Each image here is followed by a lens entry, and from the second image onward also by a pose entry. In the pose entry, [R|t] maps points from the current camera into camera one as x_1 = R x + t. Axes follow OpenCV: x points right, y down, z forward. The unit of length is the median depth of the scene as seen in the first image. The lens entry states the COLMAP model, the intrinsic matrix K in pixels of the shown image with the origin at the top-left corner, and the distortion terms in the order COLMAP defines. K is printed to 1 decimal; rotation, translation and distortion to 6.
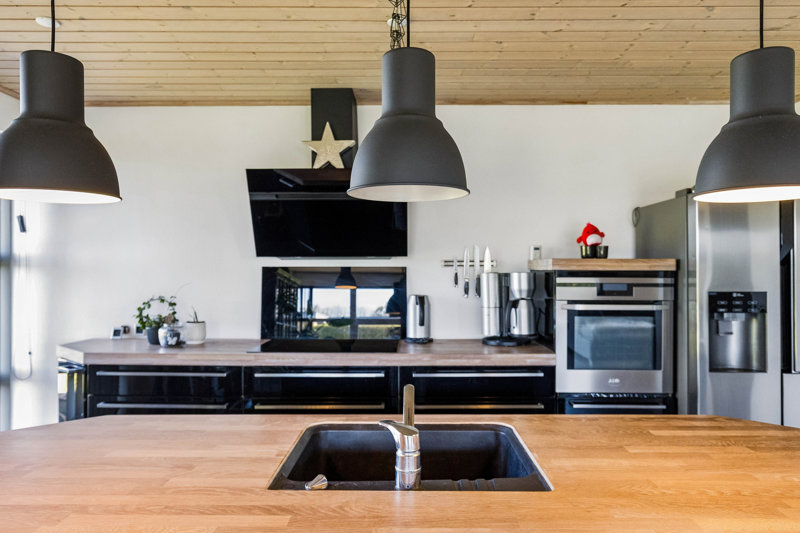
lens RADIAL K [[511.3, 0, 407.2], [0, 511.3, 270.0], [0, 0, 1]] dist [0.004277, 0.001895]
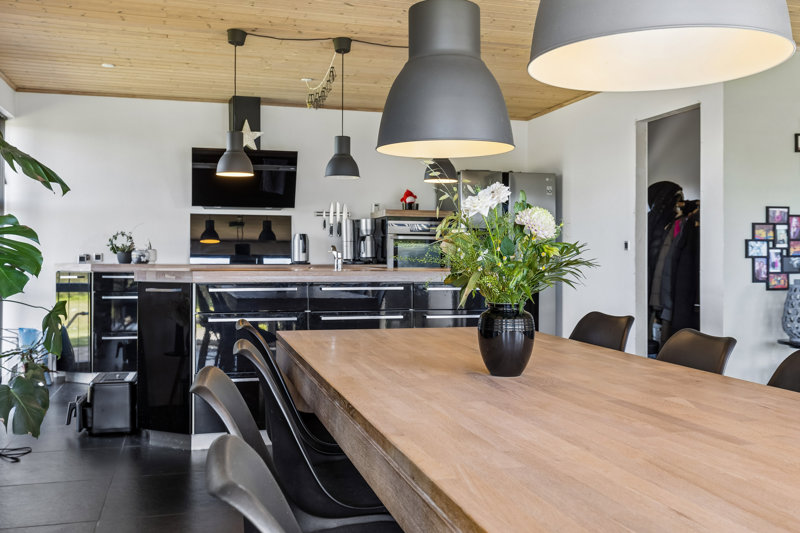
lens RADIAL K [[670.4, 0, 388.3], [0, 670.4, 247.3], [0, 0, 1]] dist [-0.003640, 0.001252]
pose [[0.964457, 0.005971, 0.264171, -0.267812], [-0.004064, 0.999962, -0.007767, 0.109640], [-0.264207, 0.006417, 0.964445, -1.045820]]
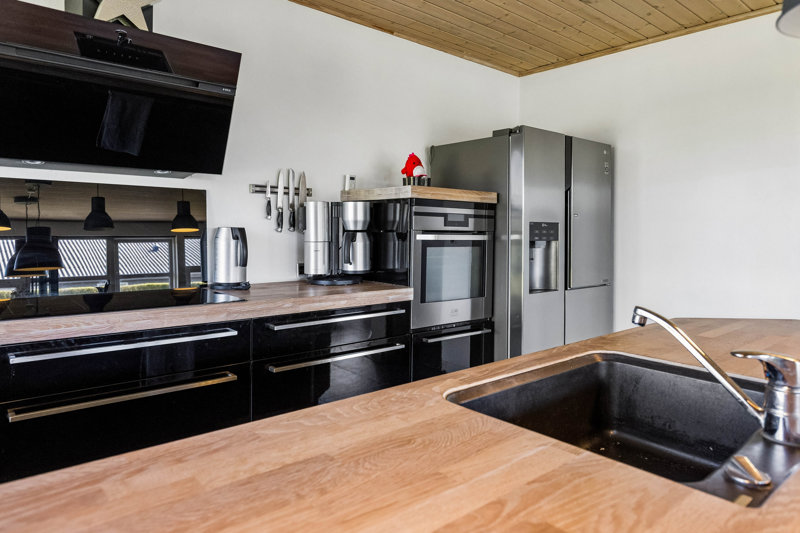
lens RADIAL K [[511.3, 0, 395.0], [0, 511.3, 223.4], [0, 0, 1]] dist [0.004277, 0.001895]
pose [[0.768958, 0.015779, 0.639105, -0.292822], [-0.015510, 0.999862, -0.006024, 0.046871], [-0.639111, -0.005280, 0.769096, 0.270552]]
